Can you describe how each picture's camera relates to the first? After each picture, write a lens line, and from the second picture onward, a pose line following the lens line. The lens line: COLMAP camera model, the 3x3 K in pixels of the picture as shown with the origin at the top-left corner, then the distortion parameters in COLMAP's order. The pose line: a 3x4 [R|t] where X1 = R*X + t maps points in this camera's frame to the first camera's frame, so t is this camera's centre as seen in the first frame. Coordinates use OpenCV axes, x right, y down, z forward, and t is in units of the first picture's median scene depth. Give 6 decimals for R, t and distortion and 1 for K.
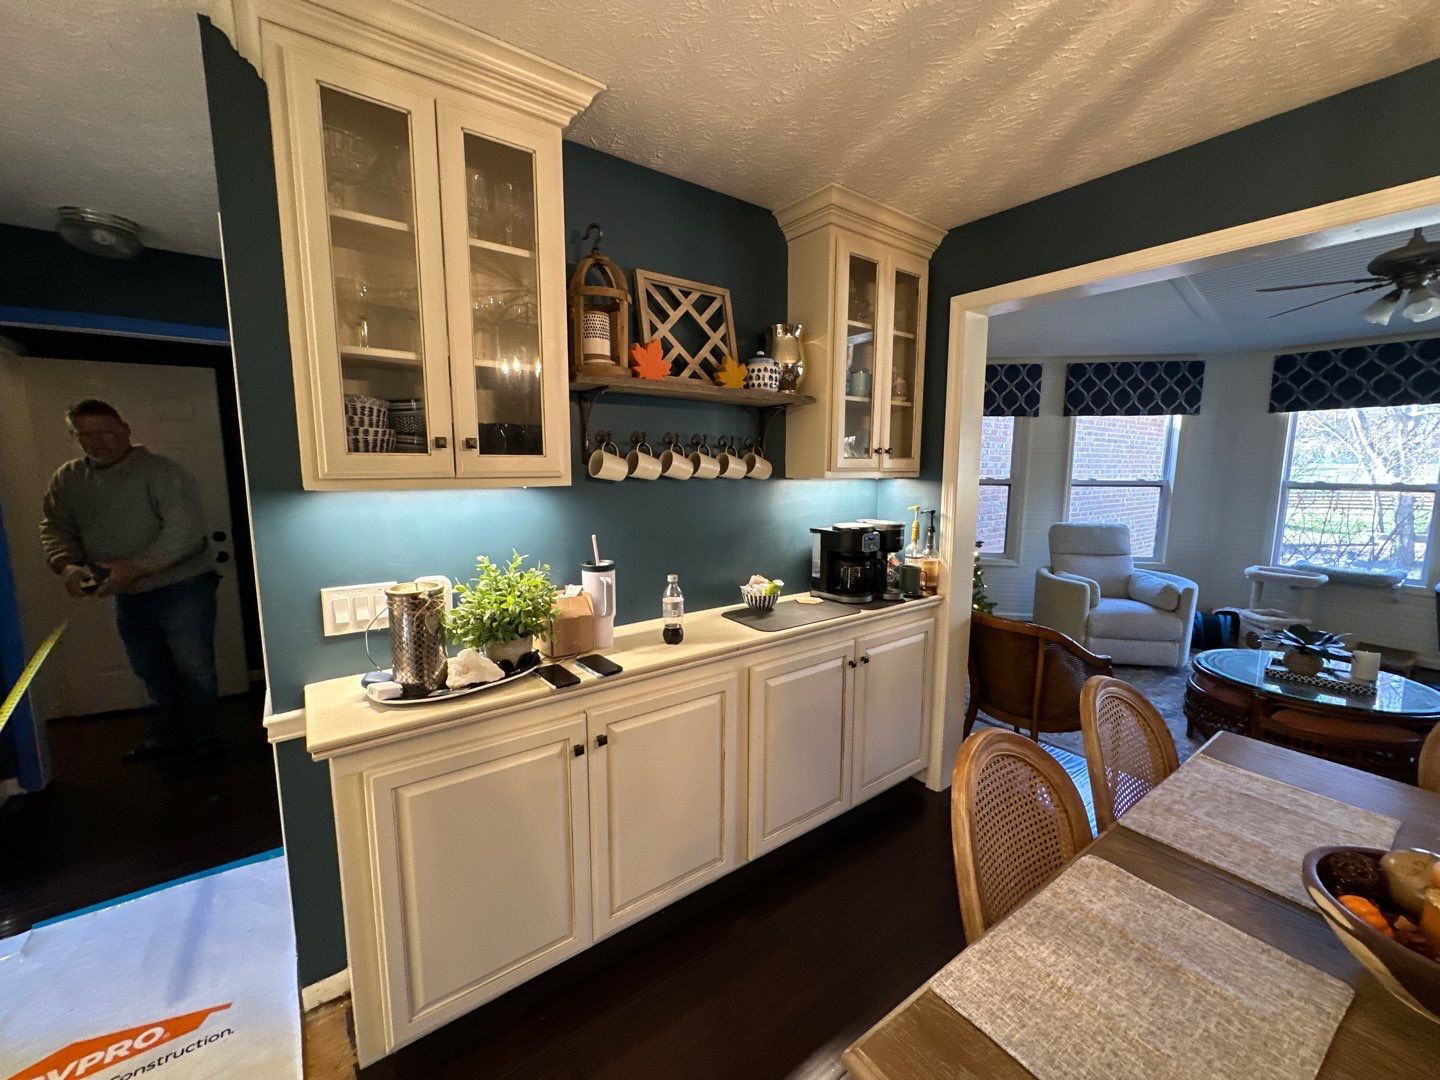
lens RADIAL K [[574.2, 0, 715.3], [0, 574.2, 541.4], [0, 0, 1]] dist [0.000118, 0.000386]
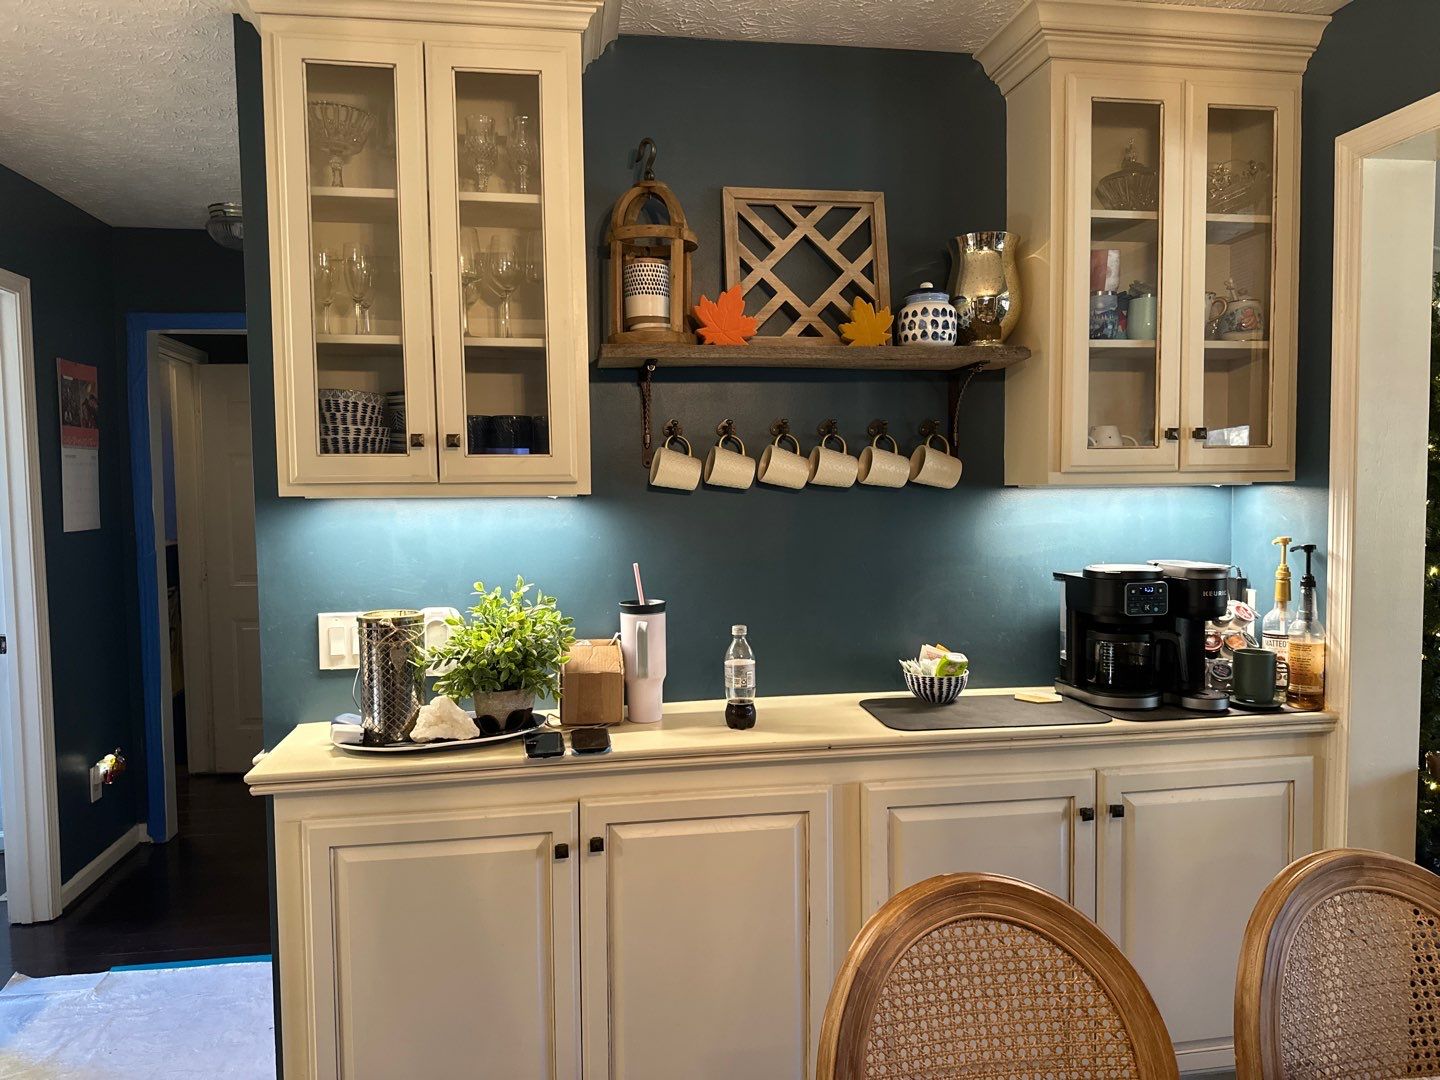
lens RADIAL K [[1017.7, 0, 722.1], [0, 1017.7, 546.5], [0, 0, 1]] dist [0.093072, -0.111127]
pose [[0.888911, 0.016626, -0.457777, 0.423508], [-0.047814, 0.997250, -0.056626, 0.031677], [0.455577, 0.072223, 0.887262, -0.077776]]
